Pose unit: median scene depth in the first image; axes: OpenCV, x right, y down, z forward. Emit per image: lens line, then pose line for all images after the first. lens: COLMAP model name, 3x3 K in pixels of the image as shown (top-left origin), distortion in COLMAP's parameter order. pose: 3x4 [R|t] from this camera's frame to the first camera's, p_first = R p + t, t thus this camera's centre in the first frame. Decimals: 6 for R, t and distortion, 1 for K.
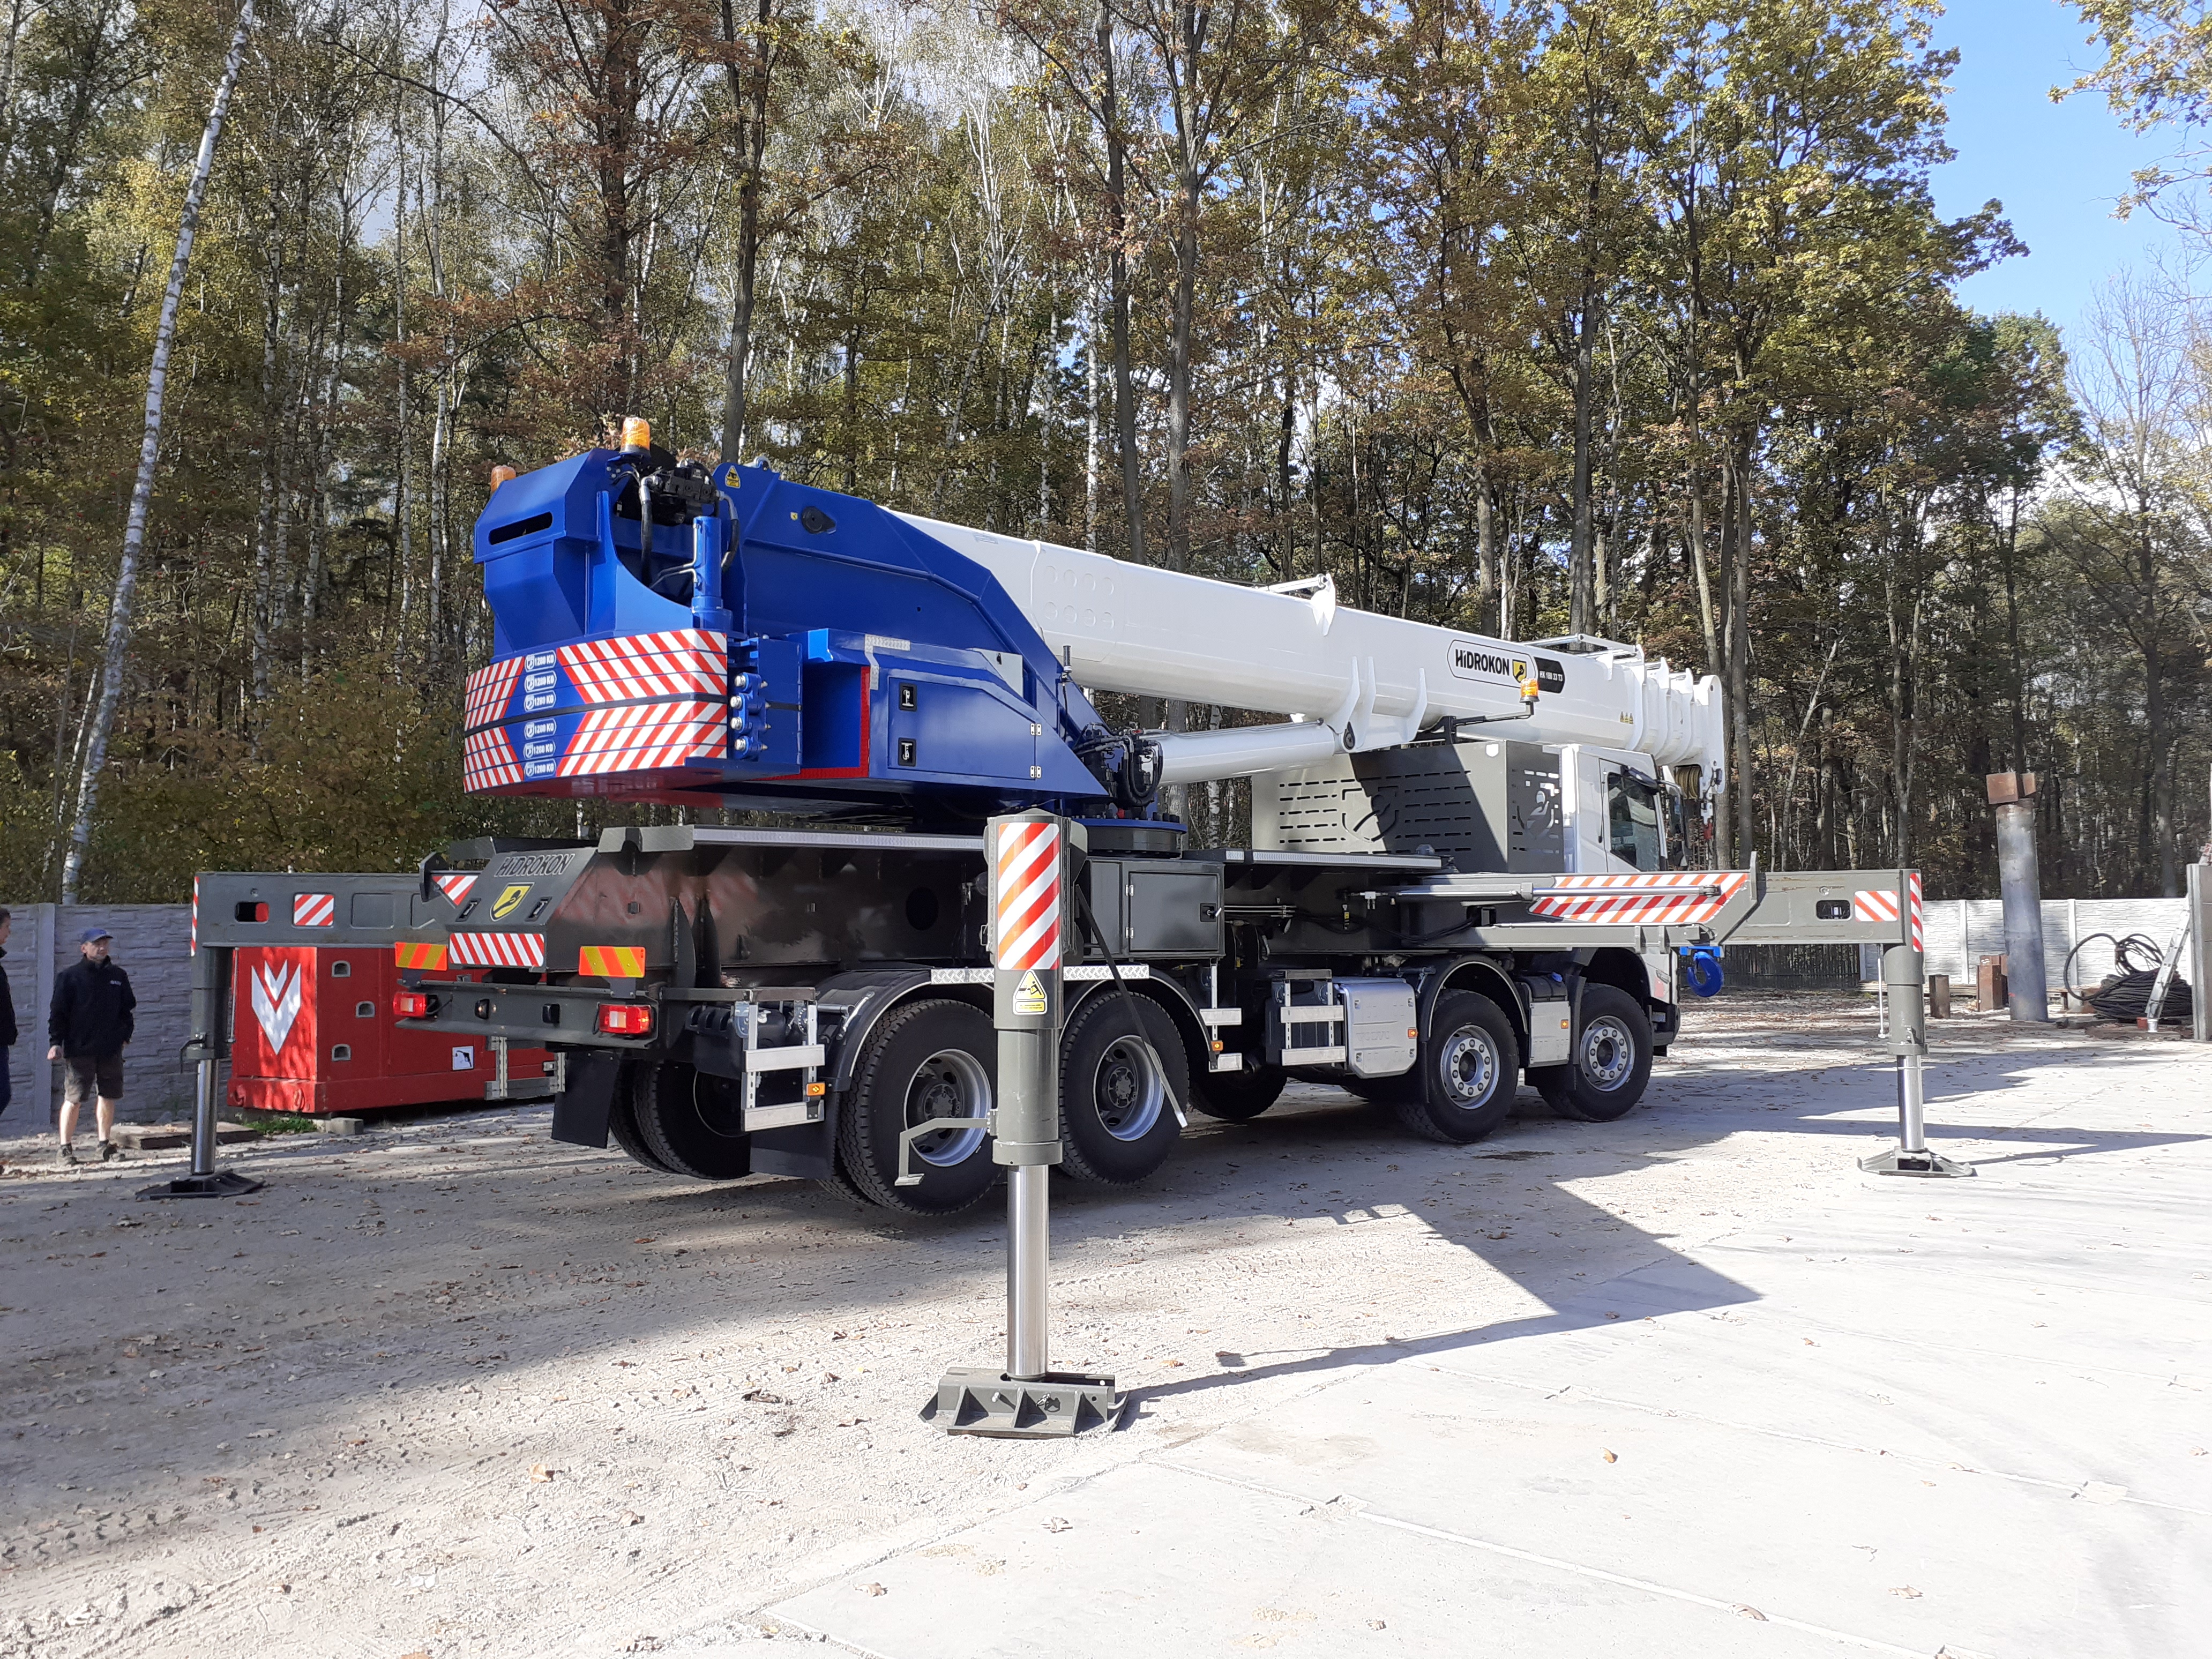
lens RADIAL K [[1772.6, 0, 1097.7], [0, 1772.6, 765.7], [0, 0, 1]] dist [0.257733, -0.583517]
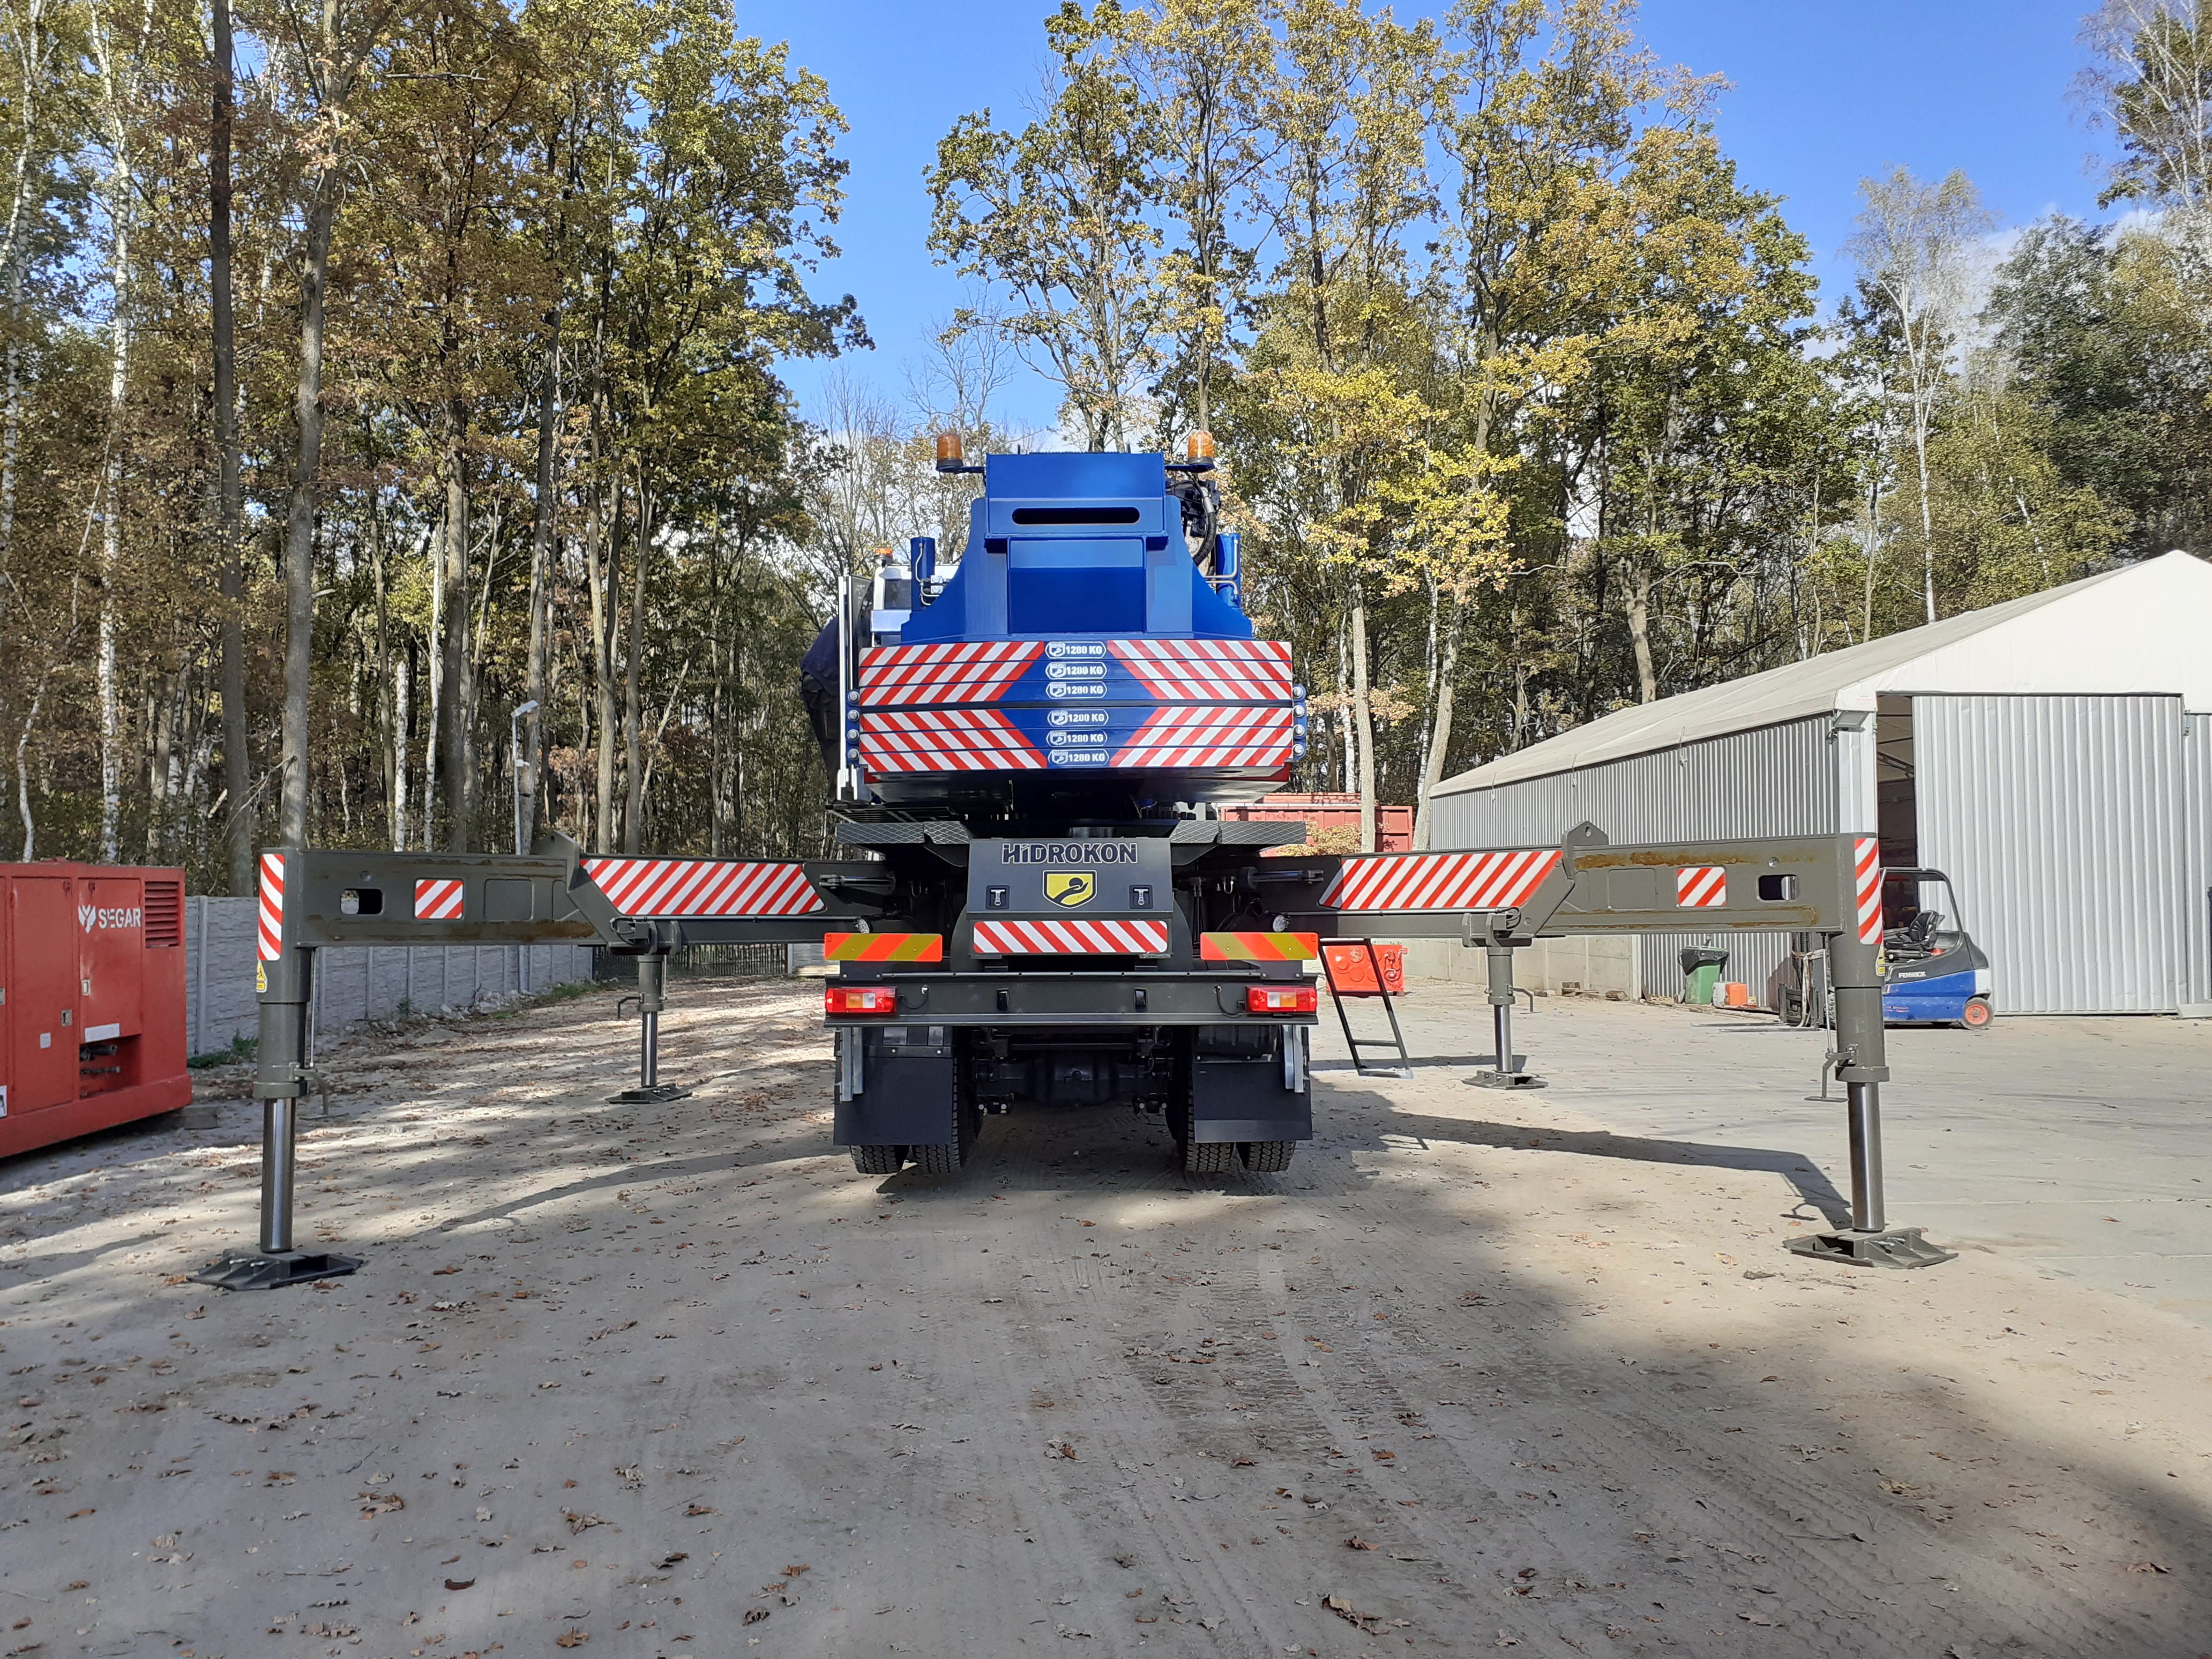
lens RADIAL K [[1772.6, 0, 1097.7], [0, 1772.6, 765.7], [0, 0, 1]] dist [0.257733, -0.583517]
pose [[0.710636, 0.055509, 0.701366, -0.833448], [-0.056797, 0.998155, -0.021451, 0.022532], [-0.701263, -0.024592, 0.712478, 0.242810]]
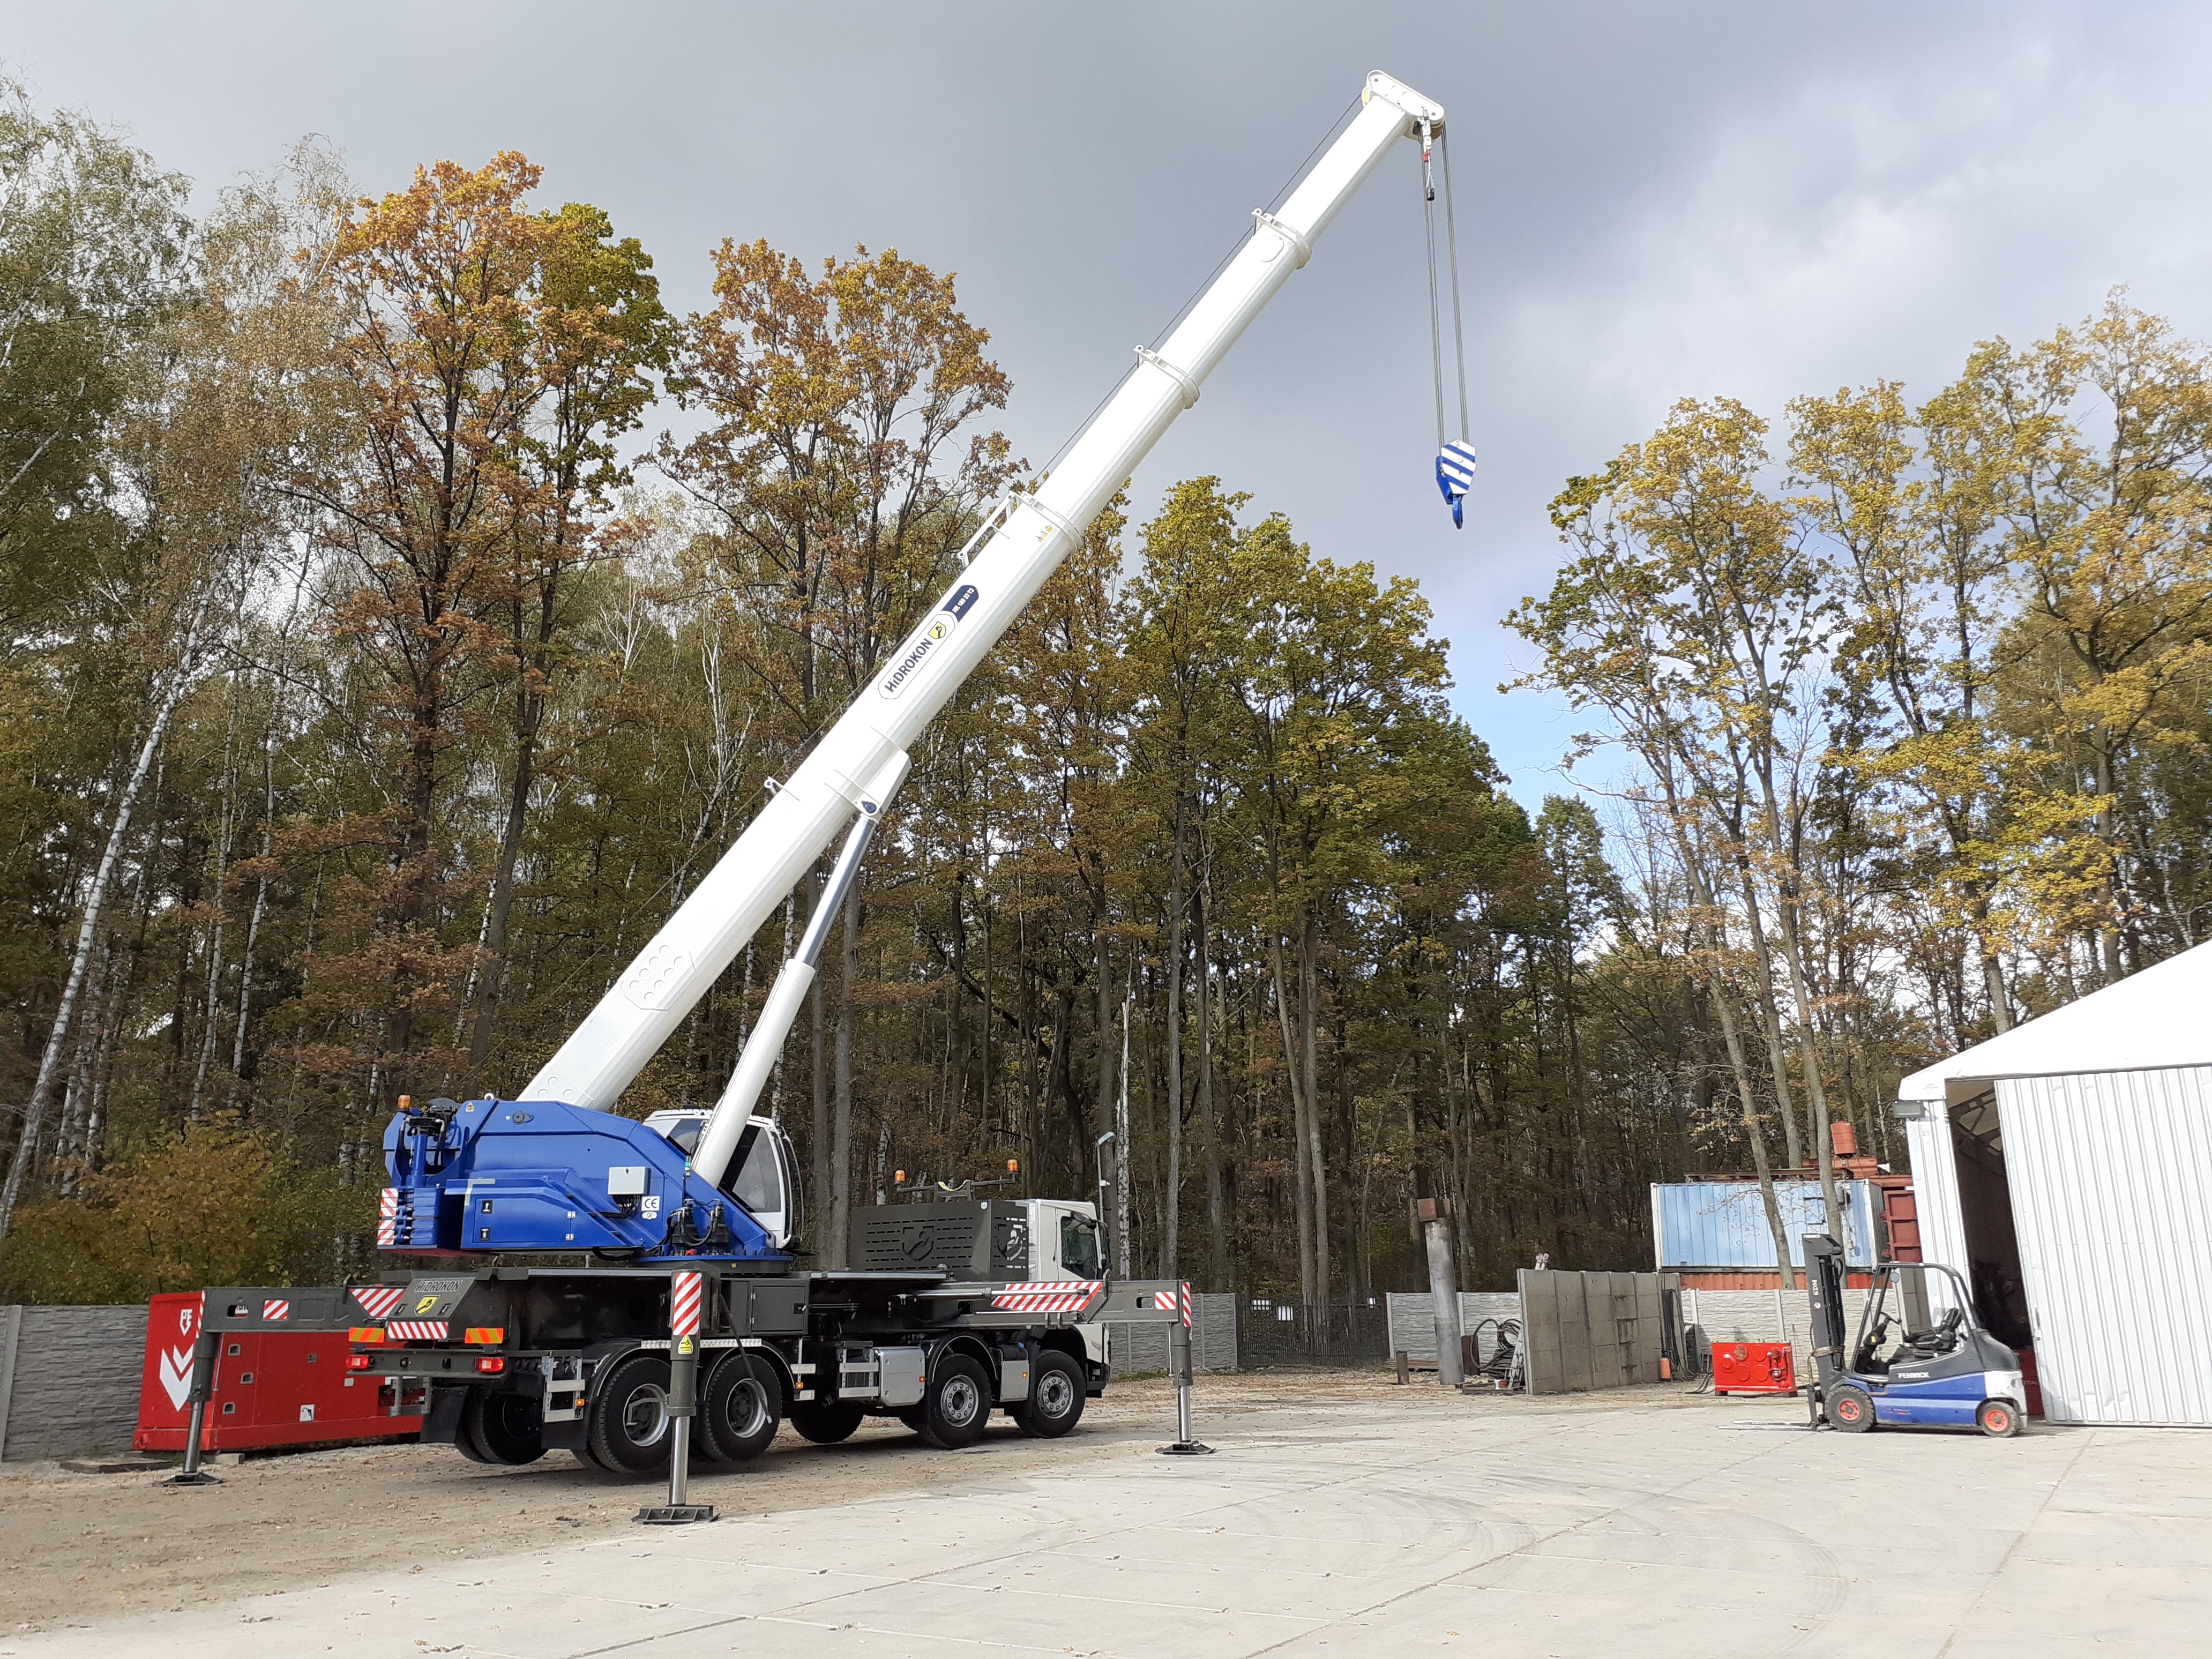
lens RADIAL K [[1760.1, 0, 1071.4], [0, 1760.1, 793.0], [0, 0, 1]] dist [0.081042, -0.132003]
pose [[0.989574, 0.035863, 0.139488, 0.066441], [-0.007563, 0.980106, -0.198331, -0.075594], [-0.143826, 0.195208, 0.970159, -0.890770]]
